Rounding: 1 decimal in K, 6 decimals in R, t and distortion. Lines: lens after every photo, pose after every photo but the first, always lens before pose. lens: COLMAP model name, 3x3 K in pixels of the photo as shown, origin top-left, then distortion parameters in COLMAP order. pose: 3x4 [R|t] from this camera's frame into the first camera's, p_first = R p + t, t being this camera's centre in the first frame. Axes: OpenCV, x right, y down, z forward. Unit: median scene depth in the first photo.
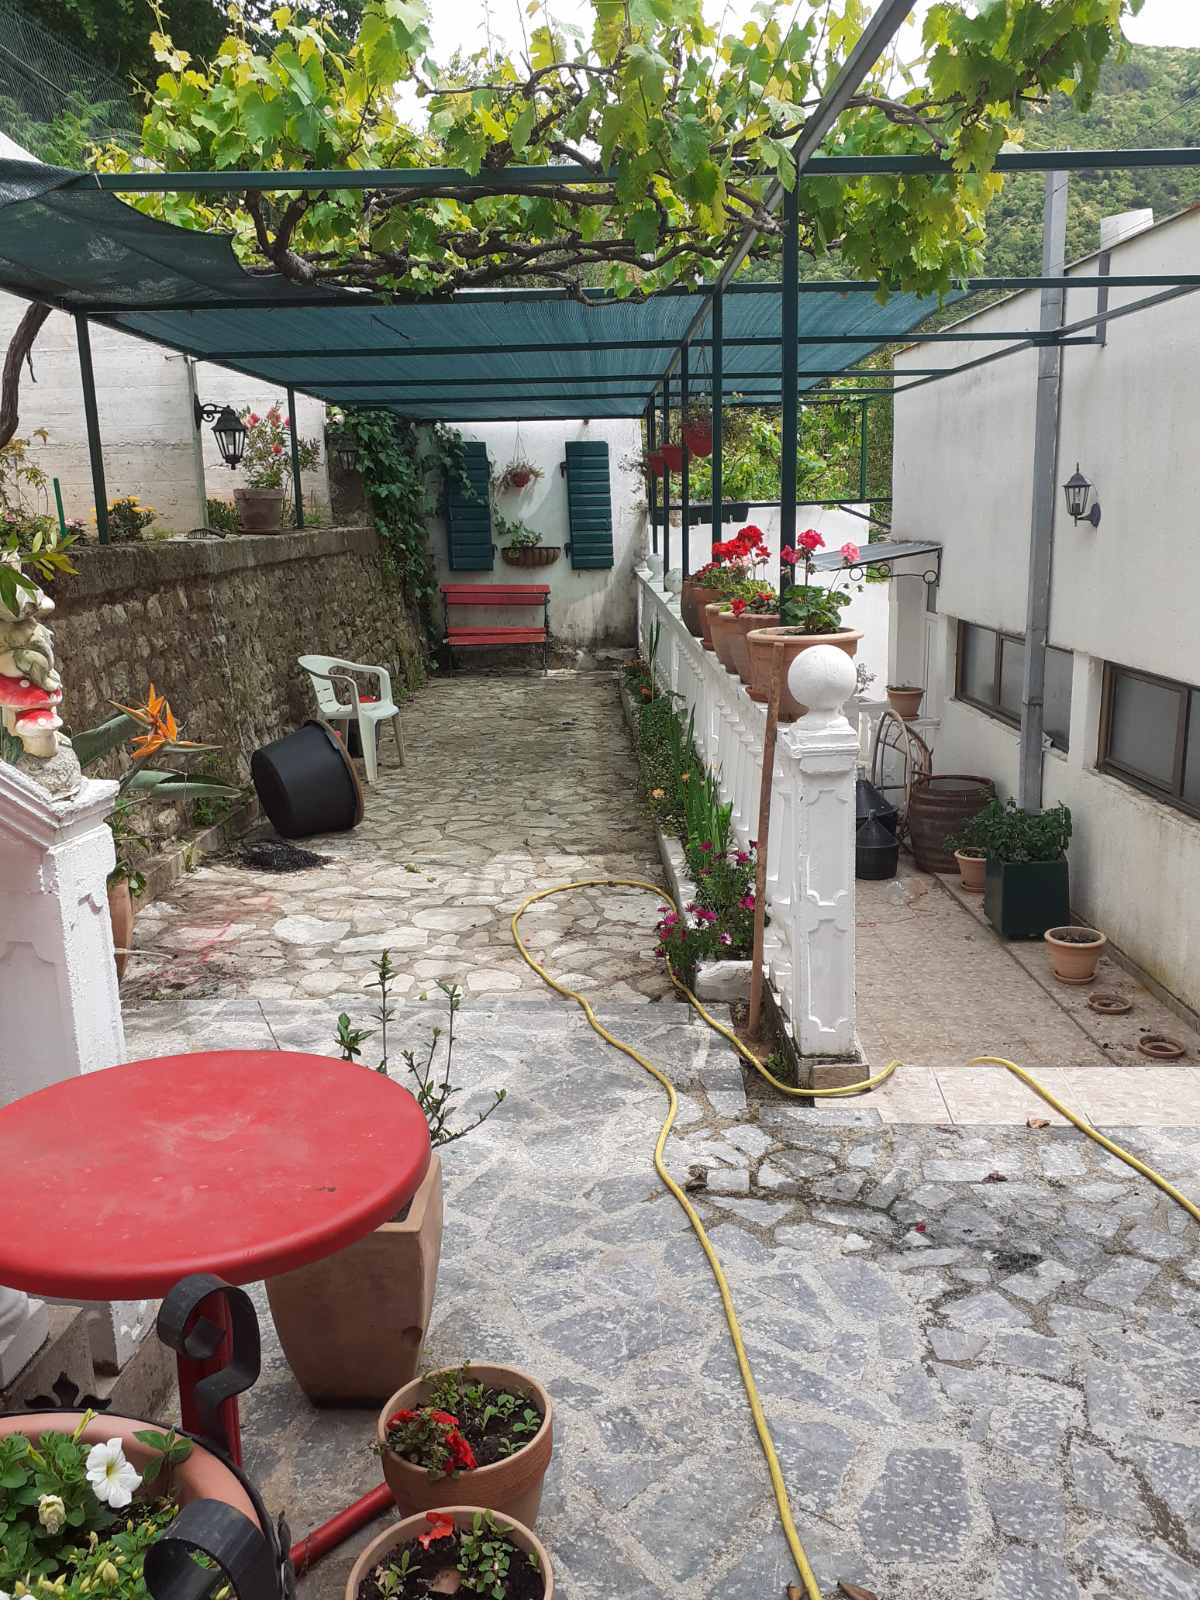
lens RADIAL K [[1272.1, 0, 592.5], [0, 1272.1, 806.8], [0, 0, 1]] dist [0.011974, -0.067153]
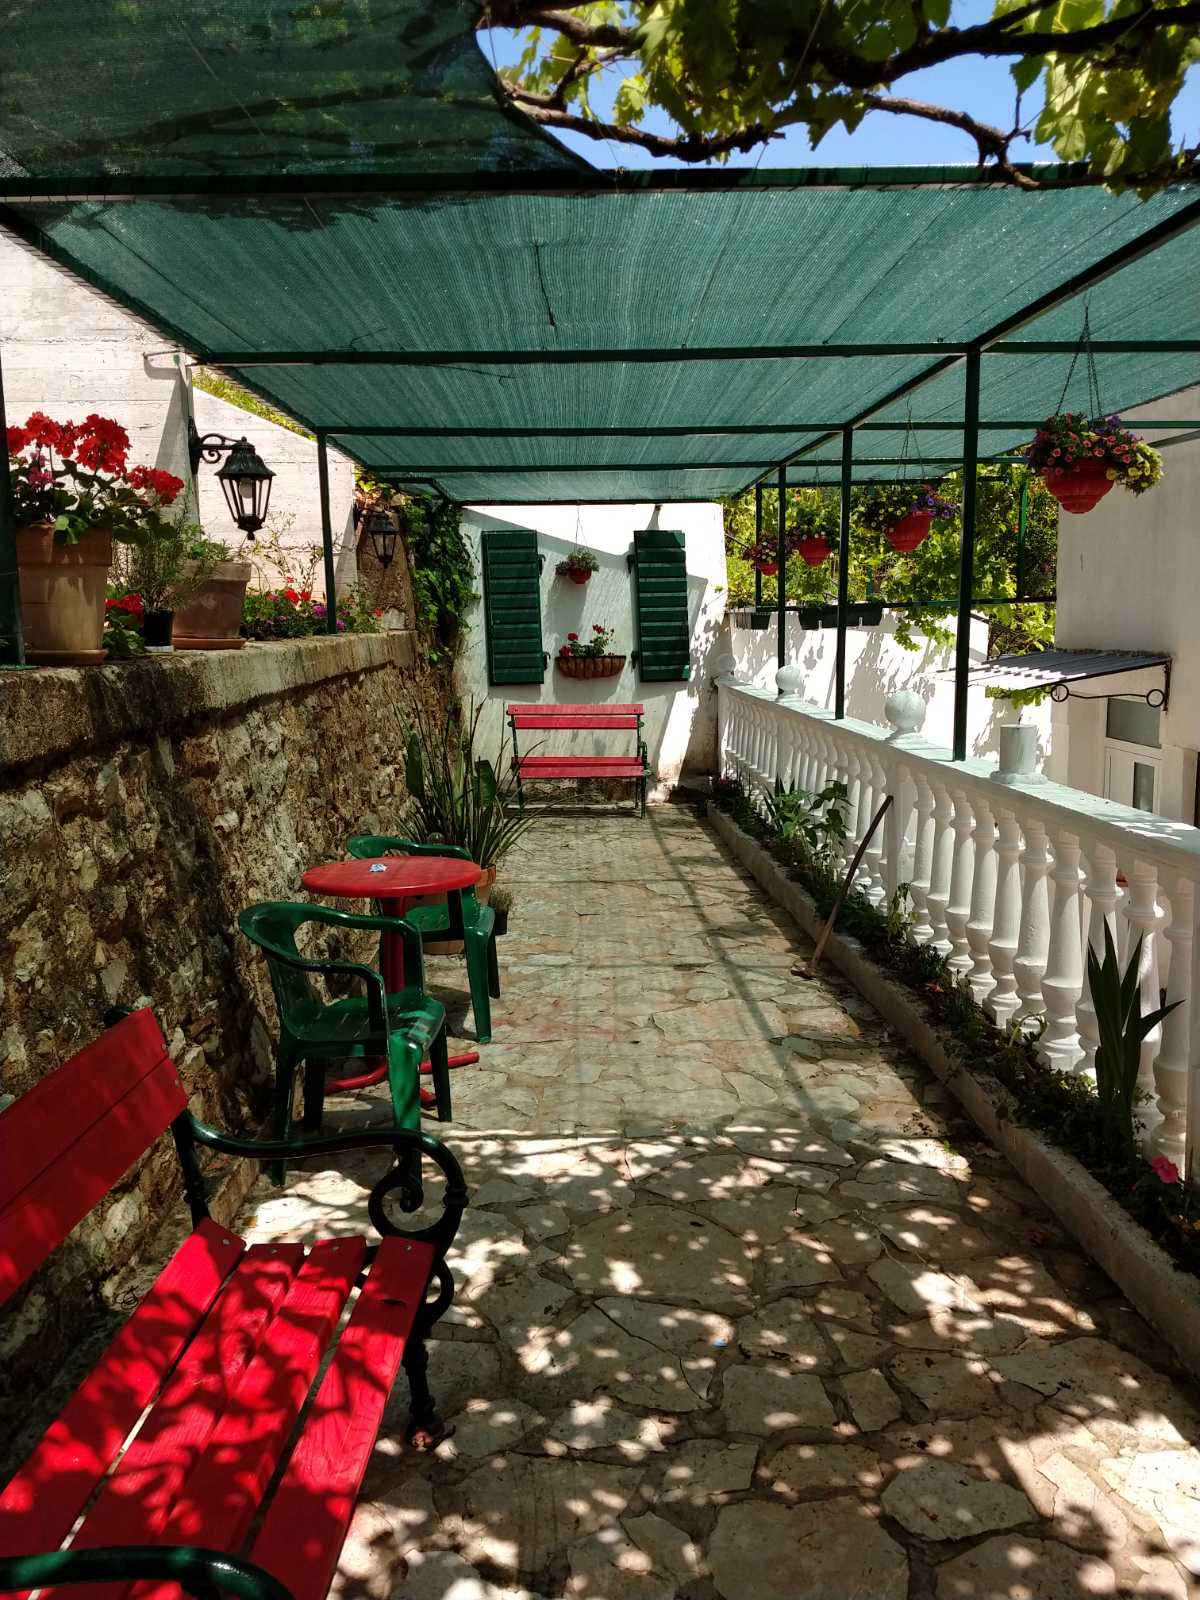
lens RADIAL K [[1190.8, 0, 600.0], [0, 1190.8, 800.0], [0, 0, 1]] dist [0.004231, 0.000237]
pose [[0.998936, -0.005667, 0.045770, -0.091442], [0.009141, 0.997061, -0.076060, -0.060631], [-0.045205, 0.076397, 0.996052, 0.277458]]
